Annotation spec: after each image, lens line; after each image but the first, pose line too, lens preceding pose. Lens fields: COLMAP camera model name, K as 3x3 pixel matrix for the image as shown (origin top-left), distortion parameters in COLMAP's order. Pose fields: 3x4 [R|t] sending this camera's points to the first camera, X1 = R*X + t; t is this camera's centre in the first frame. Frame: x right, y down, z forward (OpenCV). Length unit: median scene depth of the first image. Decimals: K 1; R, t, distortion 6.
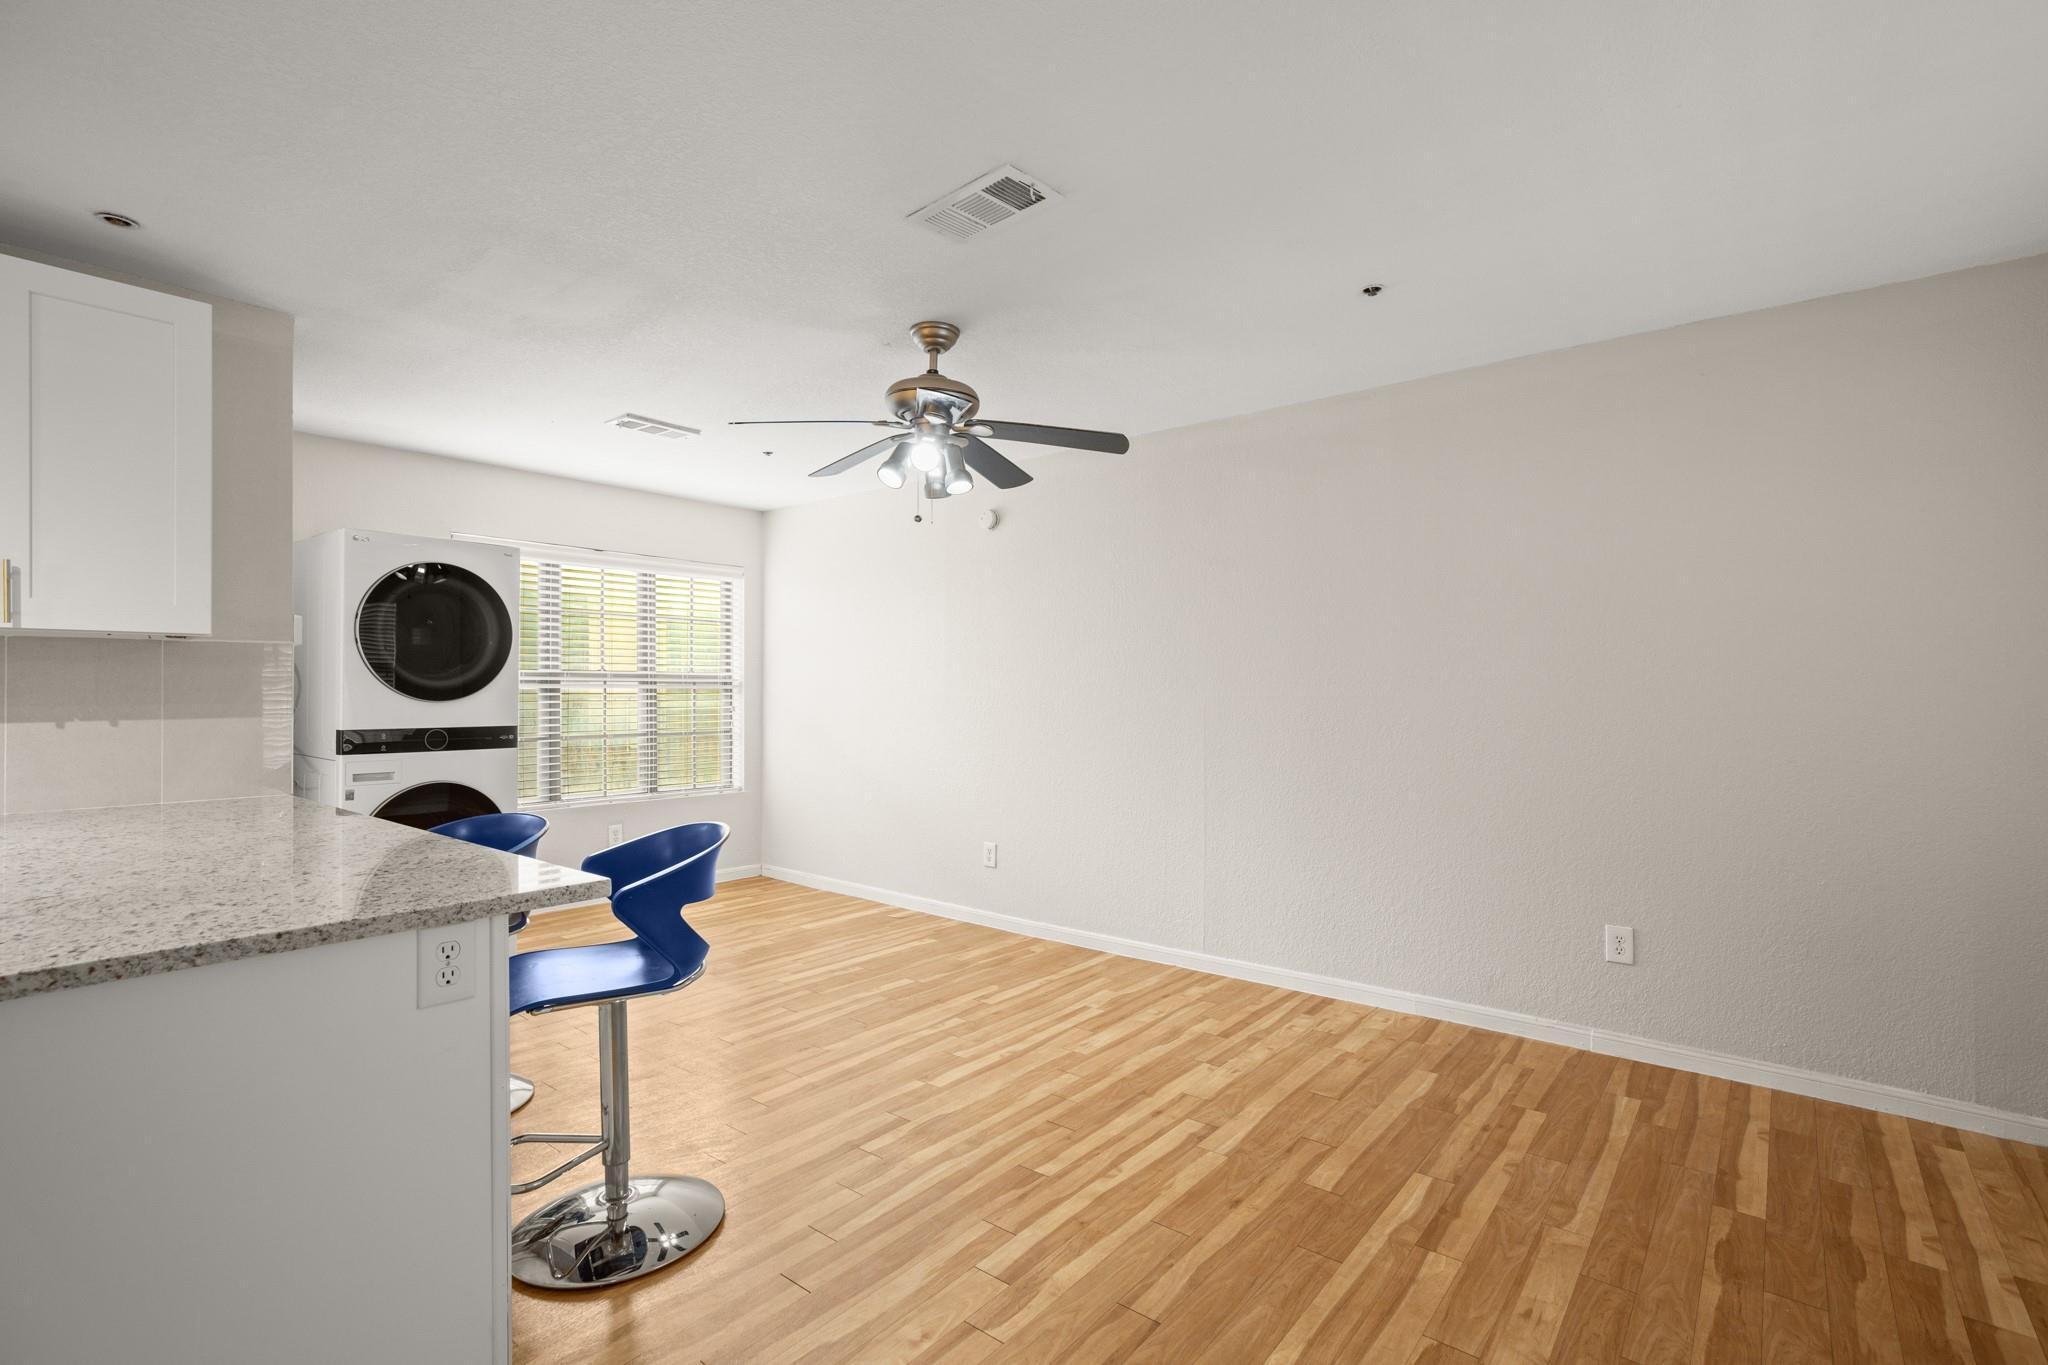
lens RADIAL K [[943.6, 0, 1031.1], [0, 943.6, 697.6], [0, 0, 1]] dist [-0.003107, -0.000097]
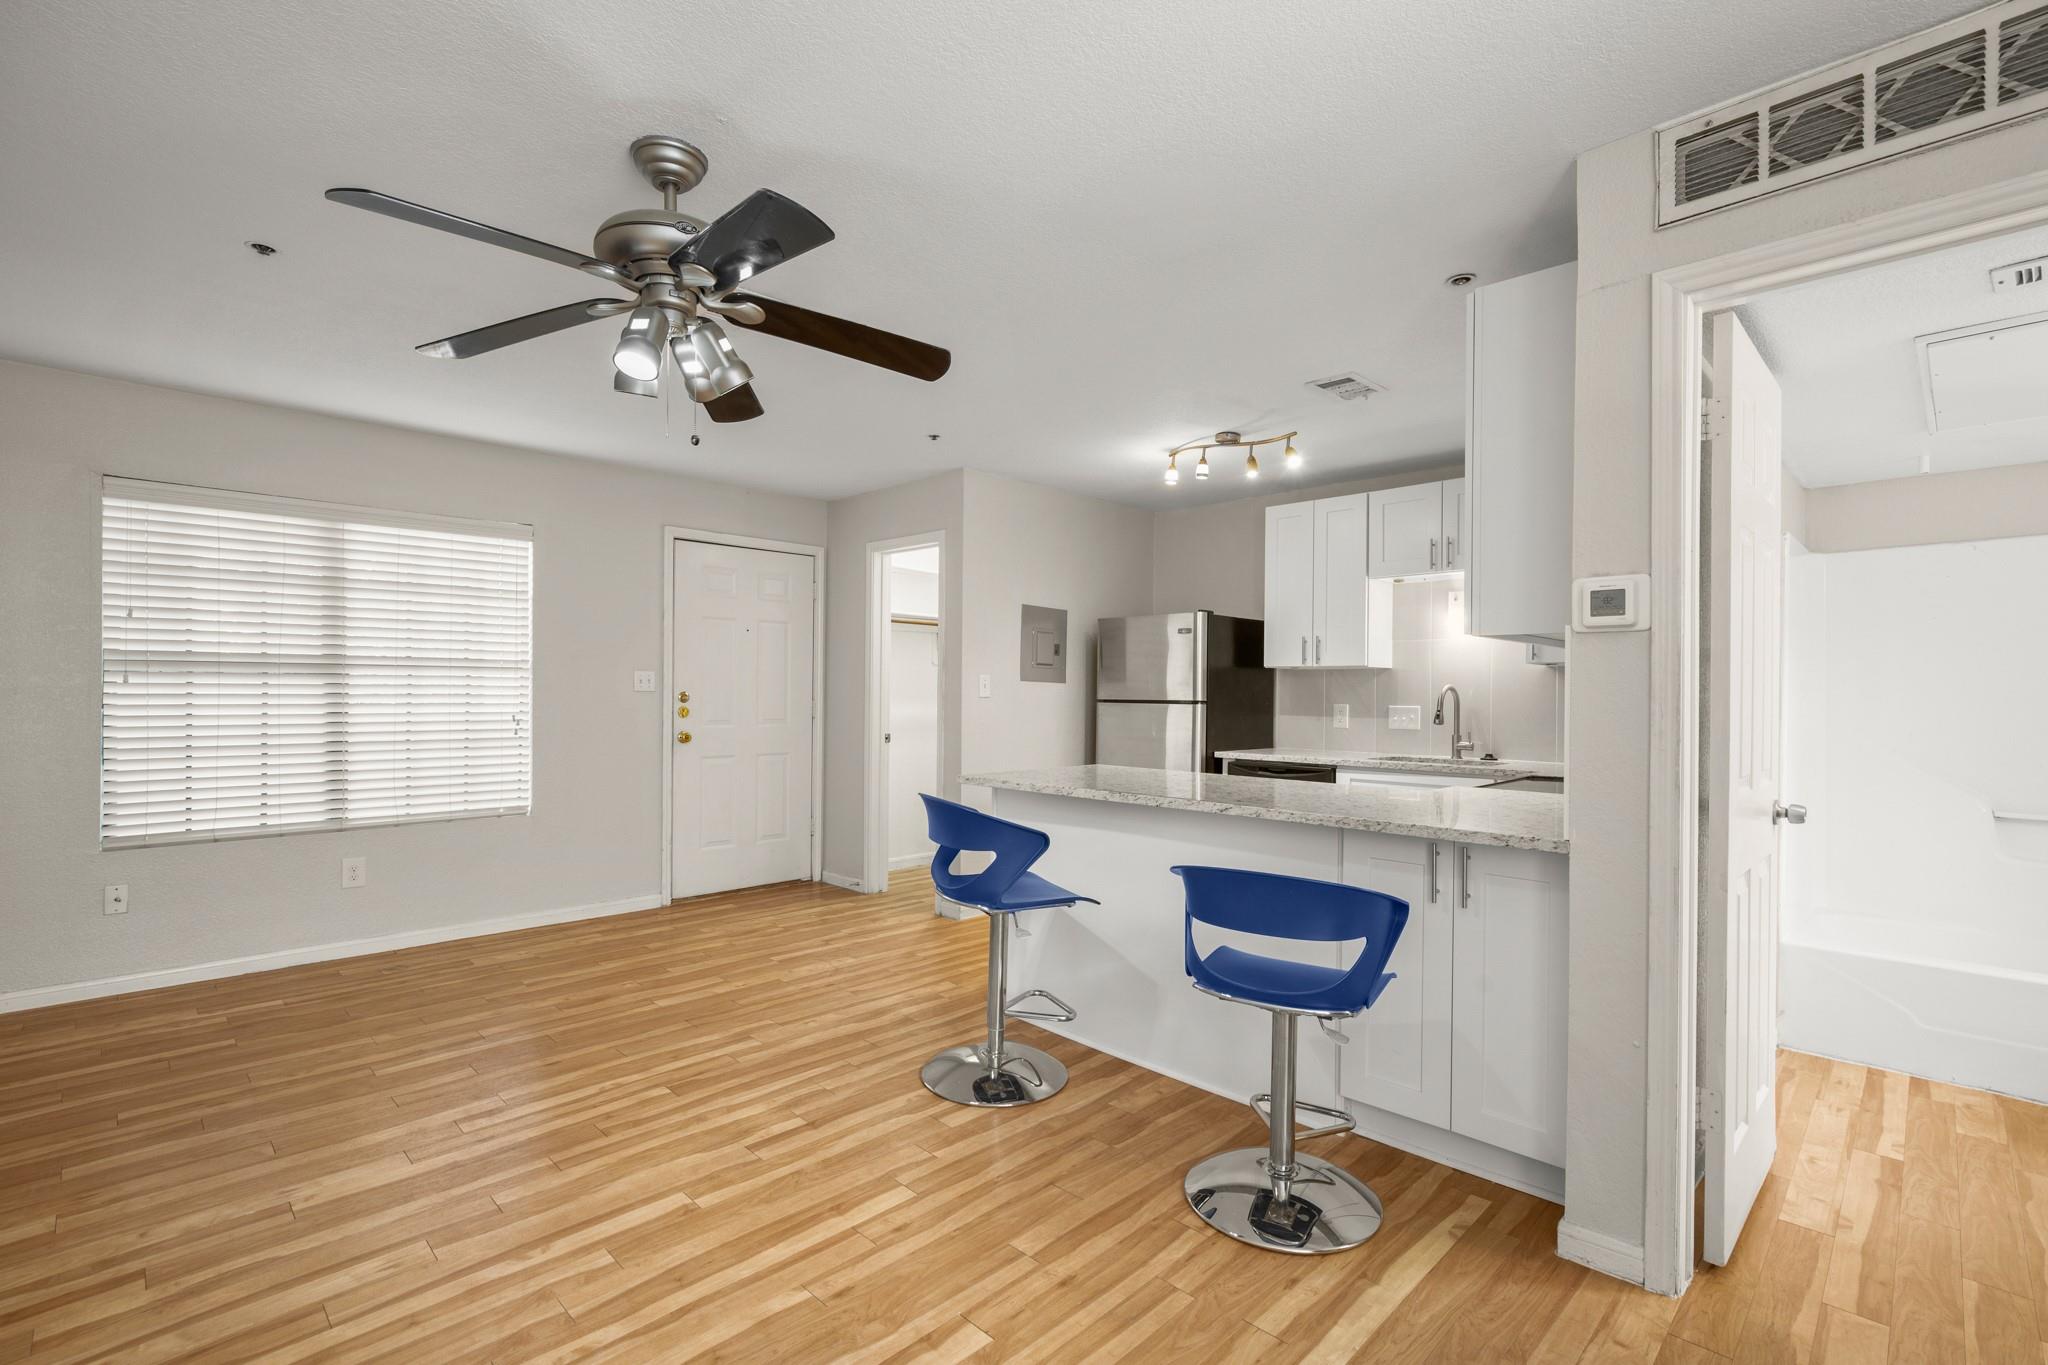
lens RADIAL K [[937.3, 0, 1036.5], [0, 937.3, 687.4], [0, 0, 1]] dist [-0.003220, 0.000521]
pose [[-0.995472, -0.006429, 0.094839, -0.448960], [-0.005909, 0.999966, 0.005754, -0.014056], [-0.094872, 0.005168, -0.995476, 1.693804]]
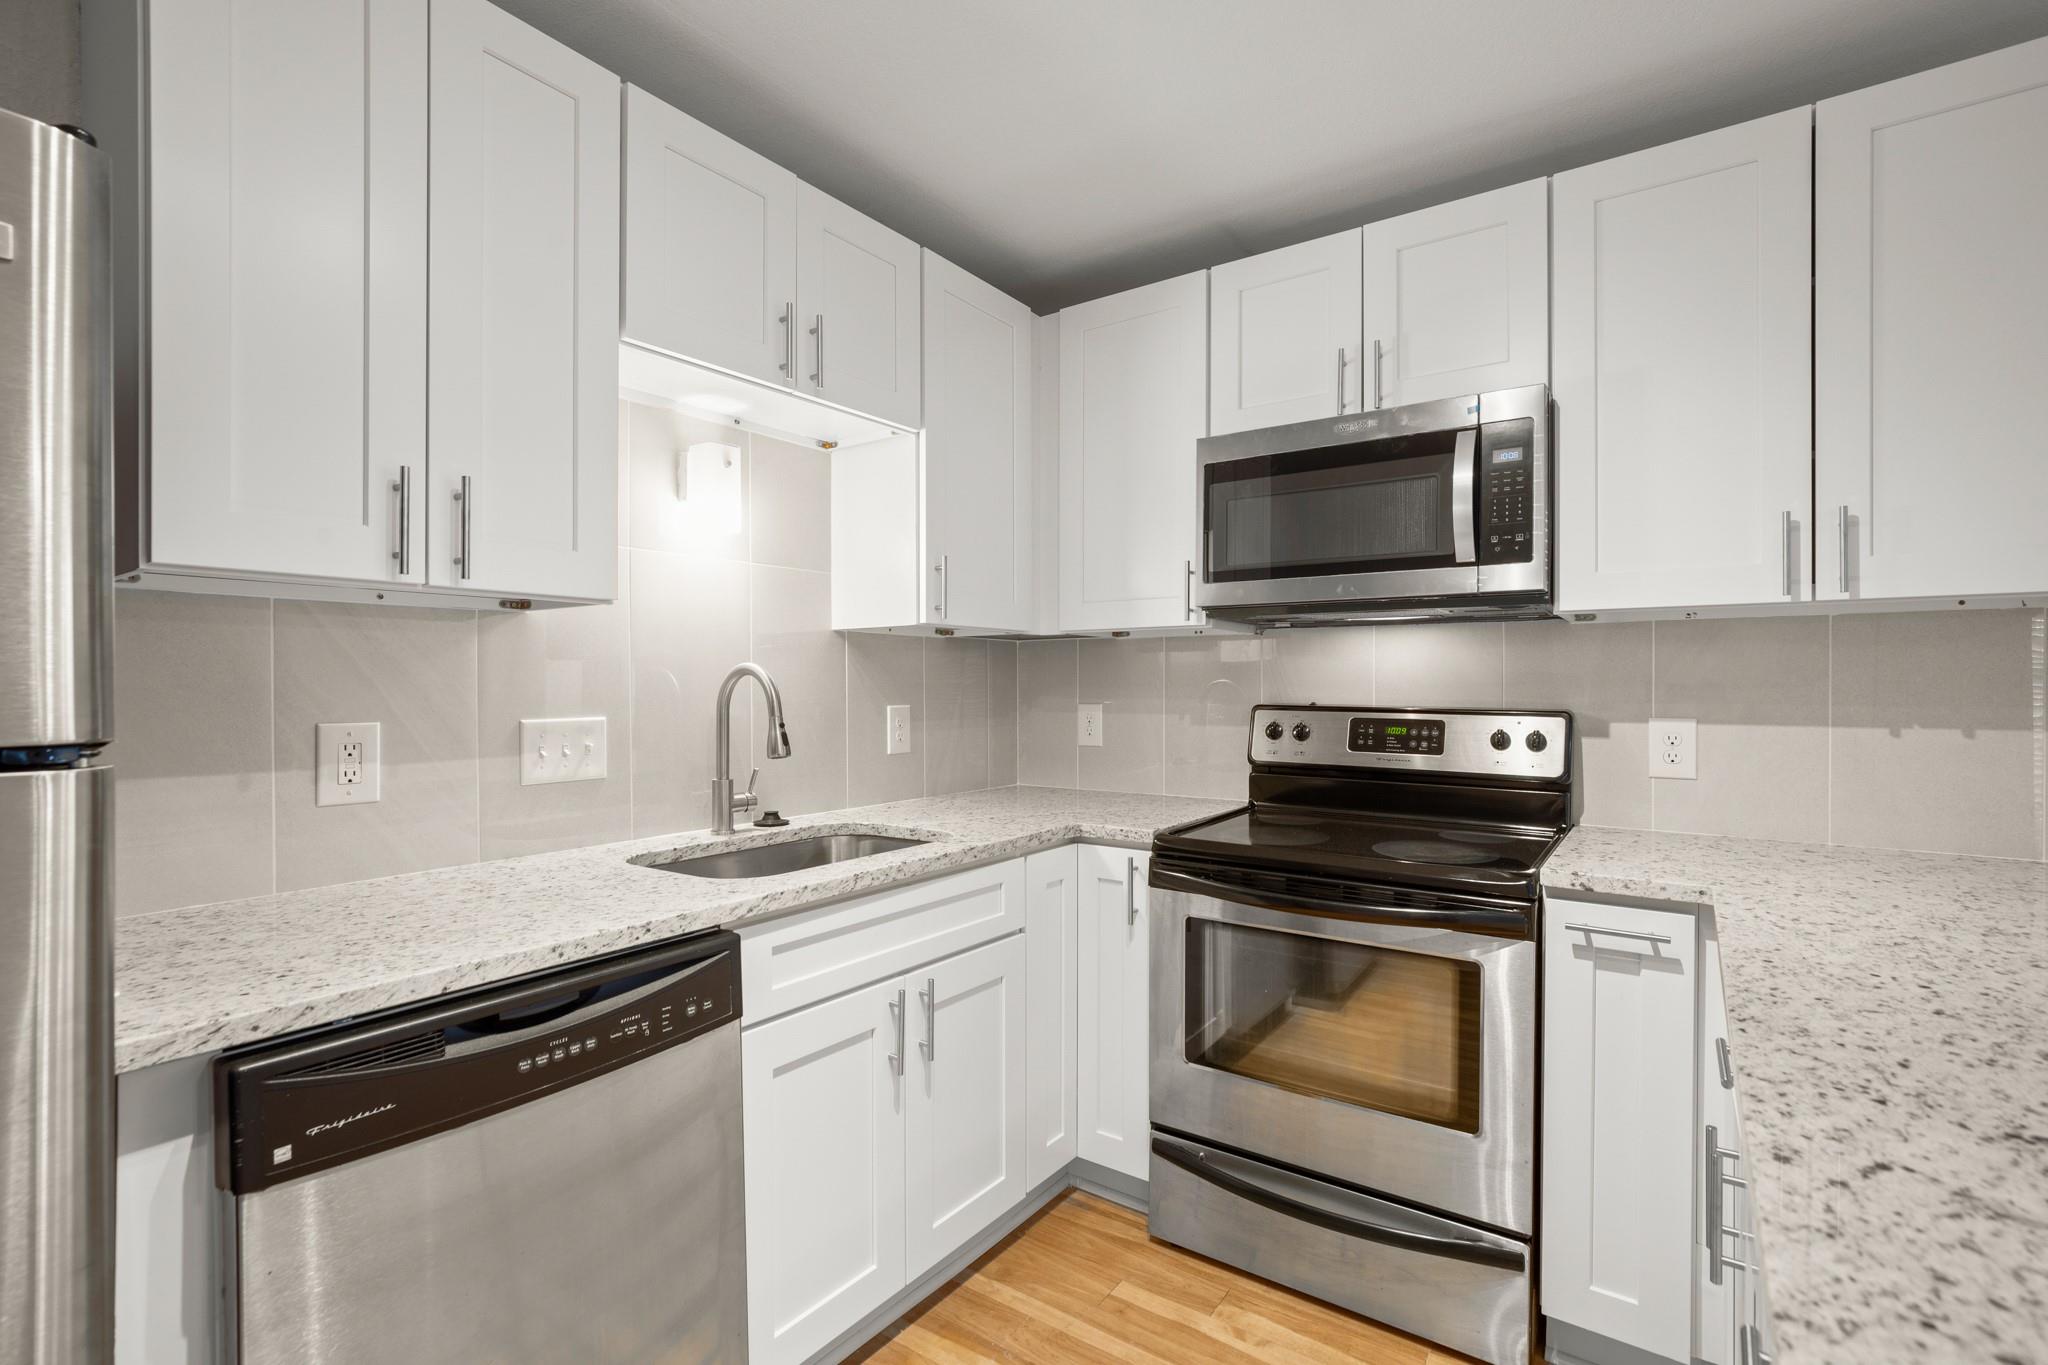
lens RADIAL K [[937.3, 0, 1036.5], [0, 937.3, 687.4], [0, 0, 1]] dist [-0.003220, 0.000521]
pose [[0.081970, 0.005484, -0.996620, -0.311093], [-0.010584, 0.999933, 0.004632, -0.001516], [0.996579, 0.010168, 0.082023, 0.230567]]
